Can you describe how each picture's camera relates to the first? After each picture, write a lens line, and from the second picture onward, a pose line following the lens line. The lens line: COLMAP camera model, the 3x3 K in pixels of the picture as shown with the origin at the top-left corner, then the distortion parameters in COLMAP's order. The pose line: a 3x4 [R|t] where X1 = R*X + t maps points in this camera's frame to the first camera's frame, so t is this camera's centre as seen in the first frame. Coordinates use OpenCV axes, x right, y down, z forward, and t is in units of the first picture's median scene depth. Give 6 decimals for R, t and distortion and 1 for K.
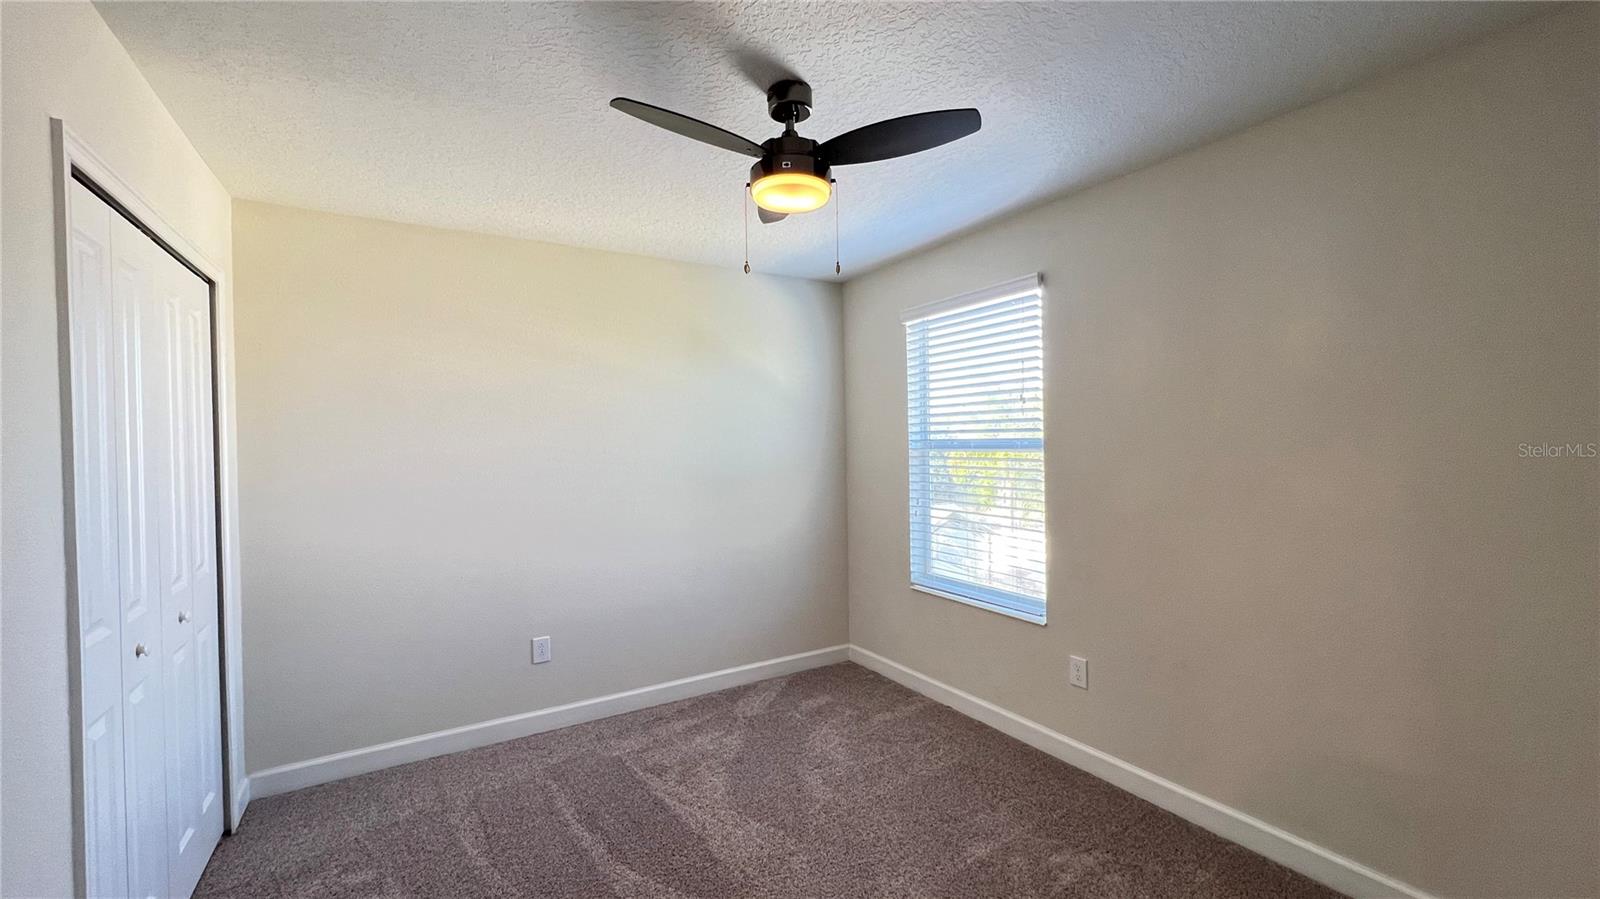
lens RADIAL K [[644.7, 0, 794.1], [0, 644.7, 448.1], [0, 0, 1]] dist [0.001934, 0.000788]
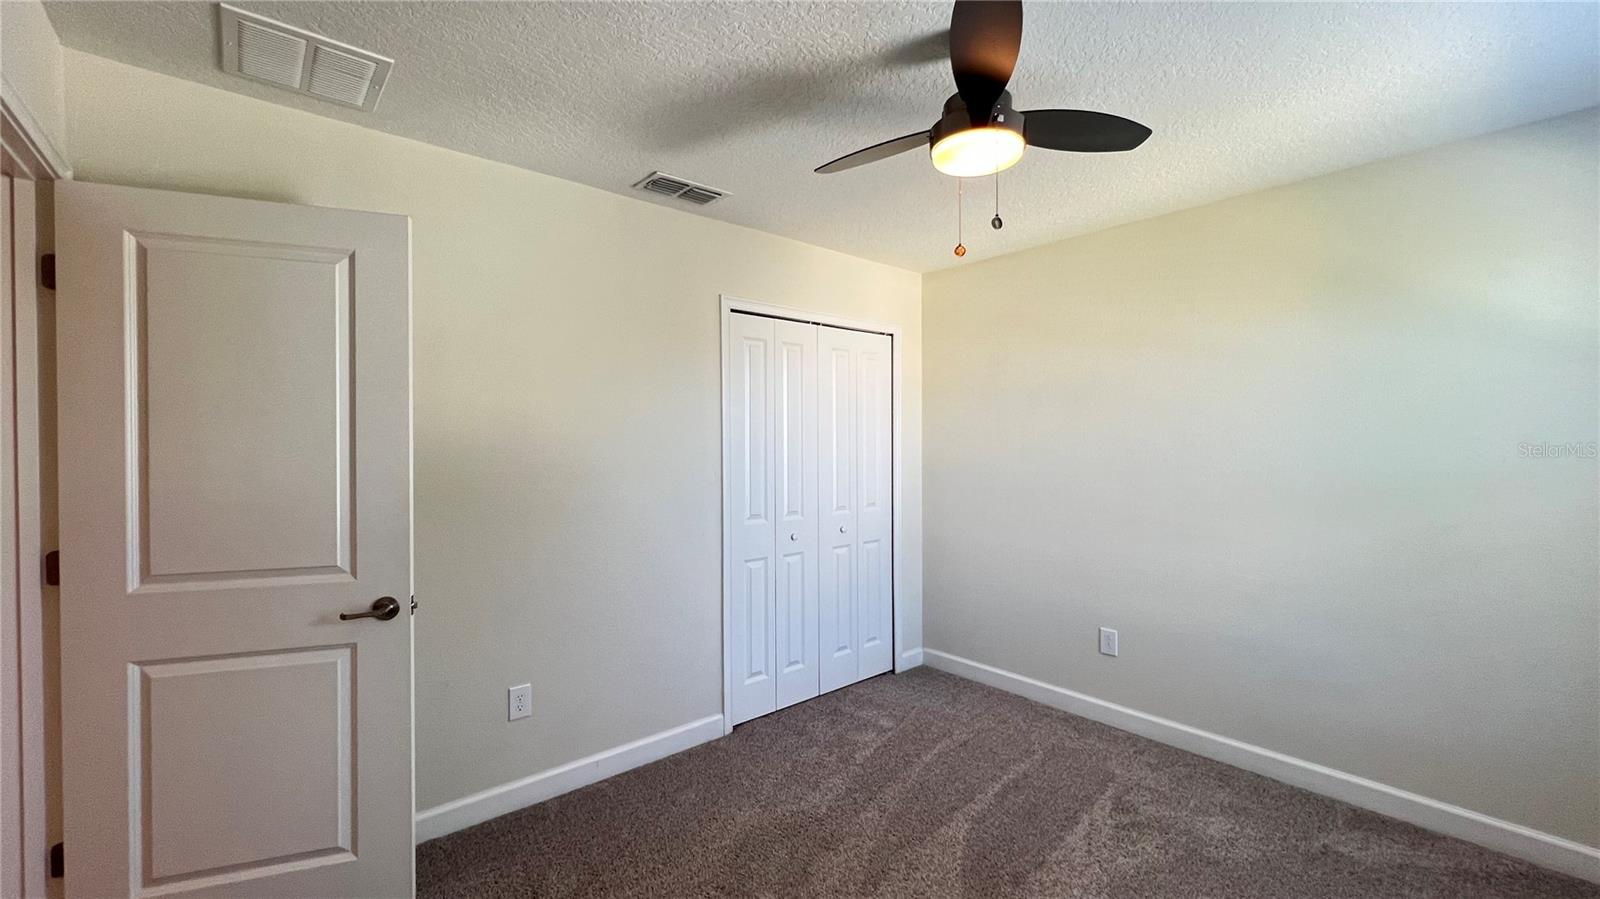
lens RADIAL K [[644.7, 0, 794.1], [0, 644.7, 448.1], [0, 0, 1]] dist [0.001934, 0.000788]
pose [[0.164575, 0.025778, -0.986028, 0.597933], [-0.010710, 0.999646, 0.024347, -0.002467], [0.986306, 0.006554, 0.164793, 0.437569]]
